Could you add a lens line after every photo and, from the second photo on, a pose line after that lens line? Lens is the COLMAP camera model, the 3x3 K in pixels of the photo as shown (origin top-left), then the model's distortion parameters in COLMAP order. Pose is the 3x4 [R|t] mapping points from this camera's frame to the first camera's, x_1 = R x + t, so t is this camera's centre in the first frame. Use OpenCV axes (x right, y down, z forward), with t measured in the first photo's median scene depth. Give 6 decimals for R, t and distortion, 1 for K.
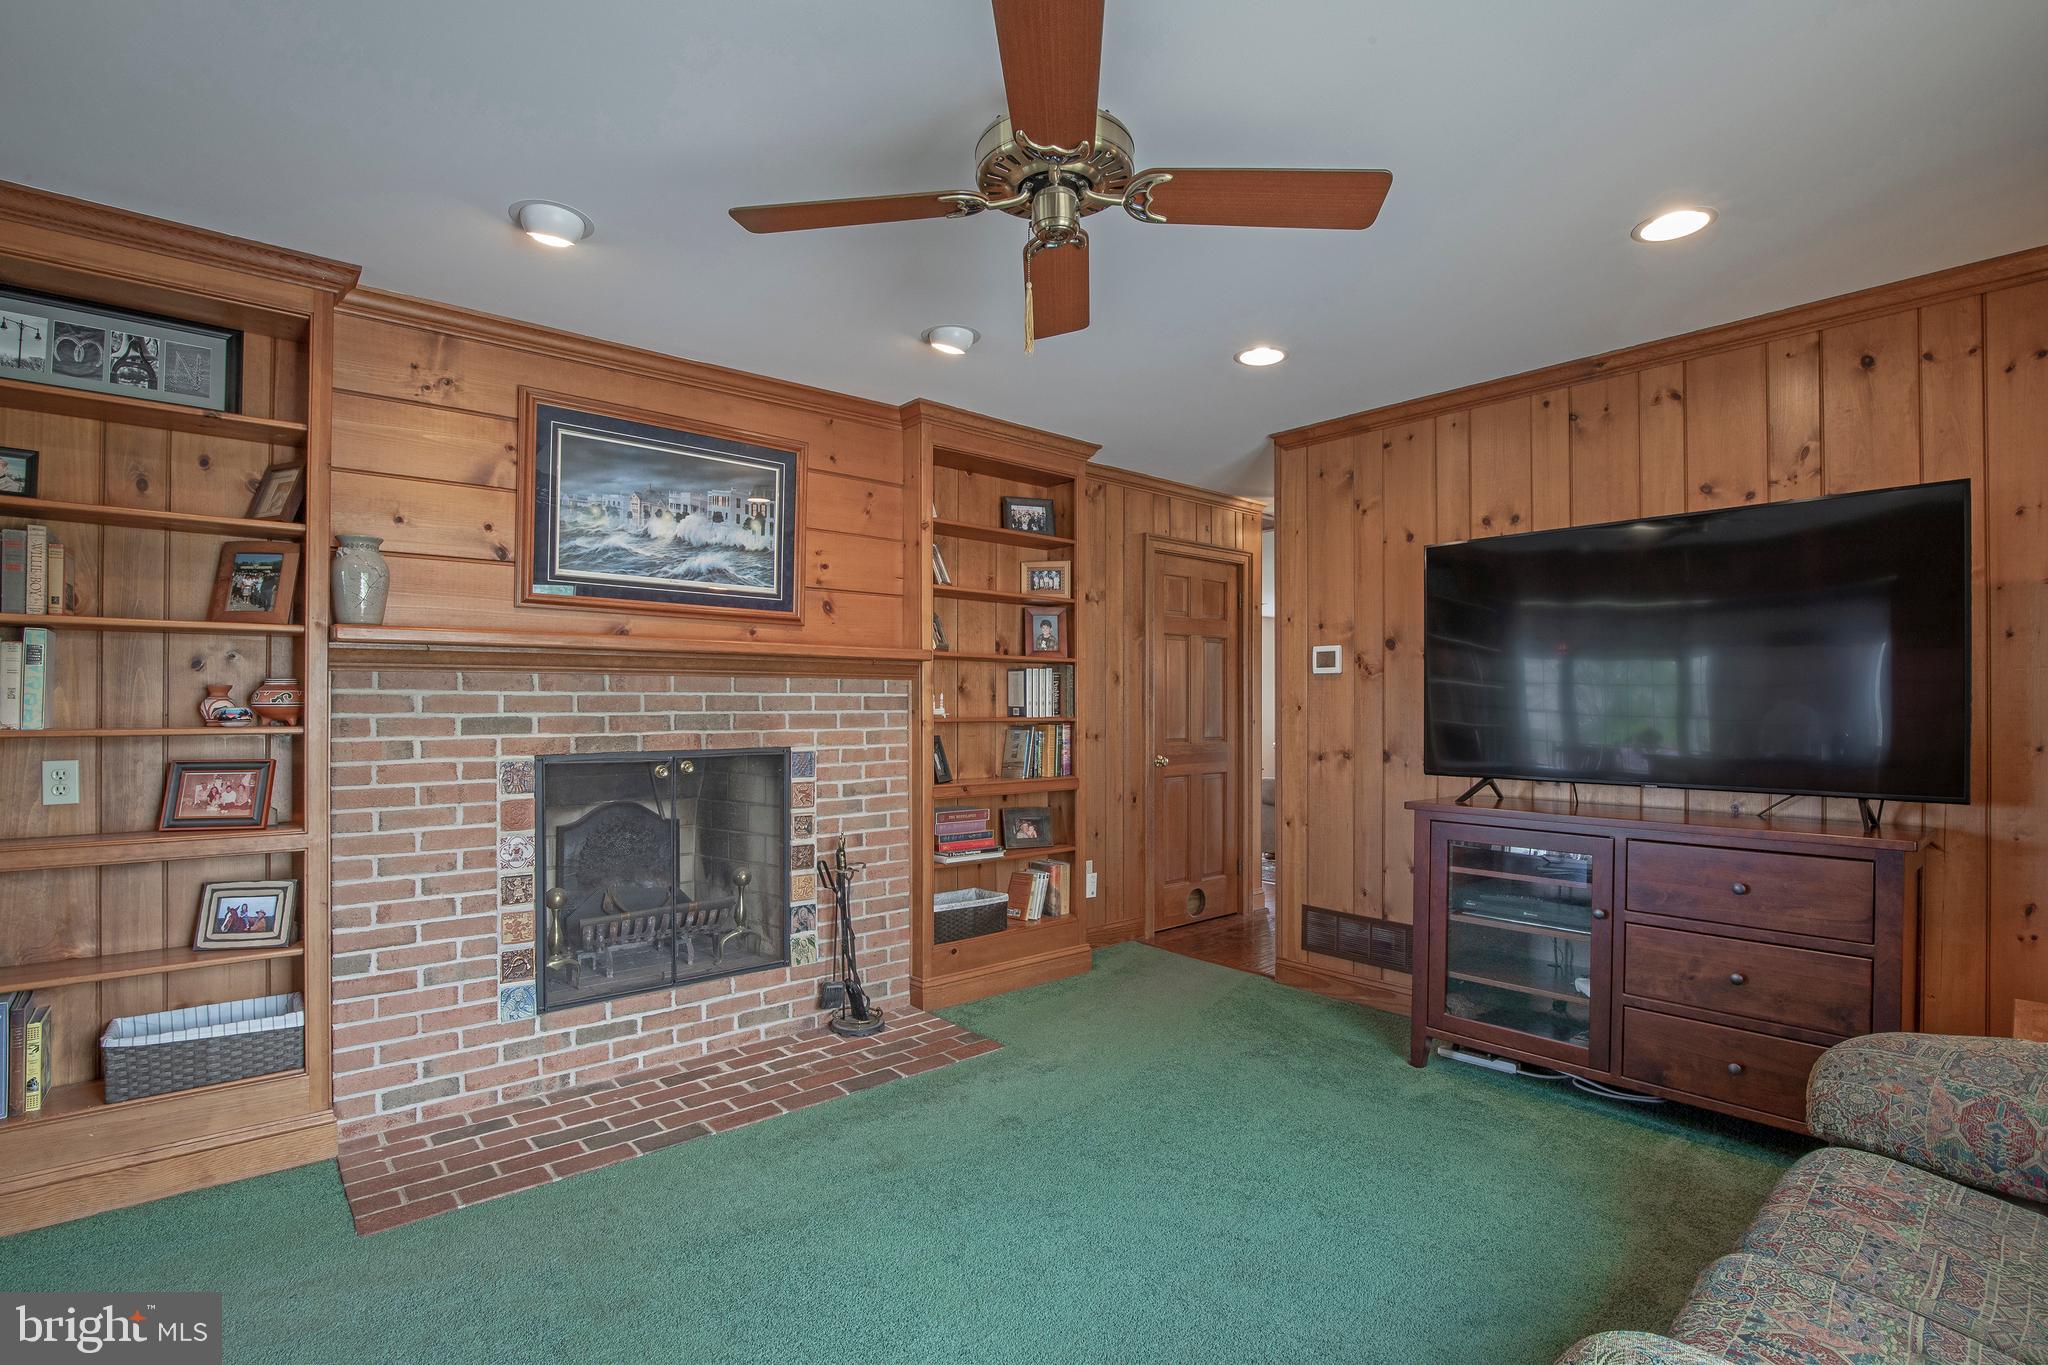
lens RADIAL K [[954.4, 0, 1026.6], [0, 954.4, 704.6], [0, 0, 1]] dist [-0.030788, 0.000505]
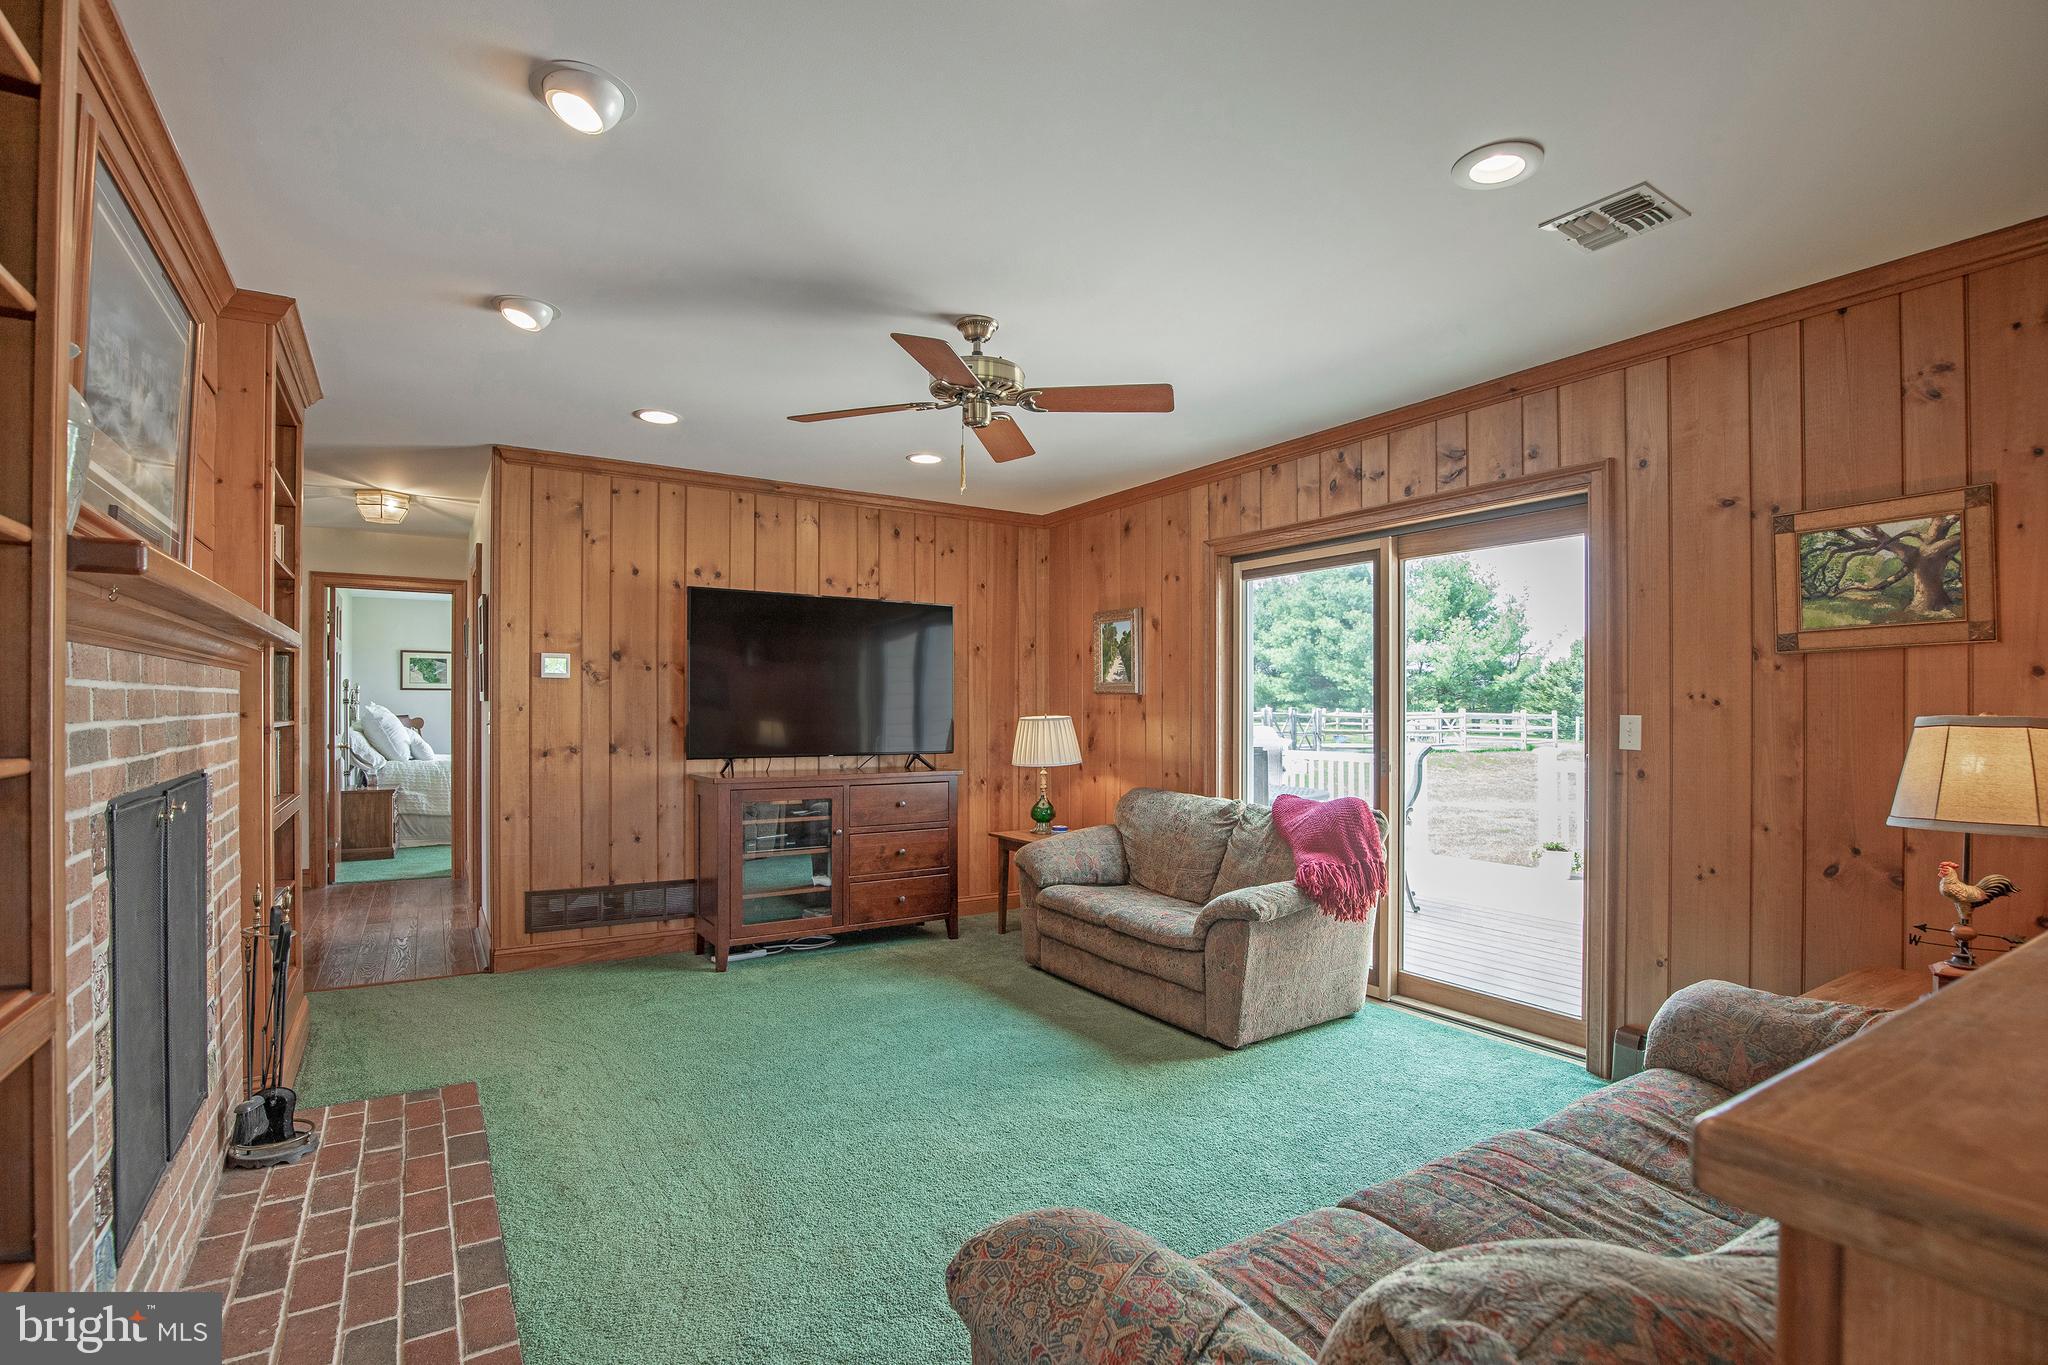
lens RADIAL K [[954.4, 0, 1026.6], [0, 954.4, 704.6], [0, 0, 1]] dist [-0.030788, 0.000505]
pose [[0.139877, 0.003534, 0.990163, -0.808709], [-0.004266, 0.999987, -0.002966, -0.000825], [-0.990160, -0.003809, 0.139890, 0.340216]]
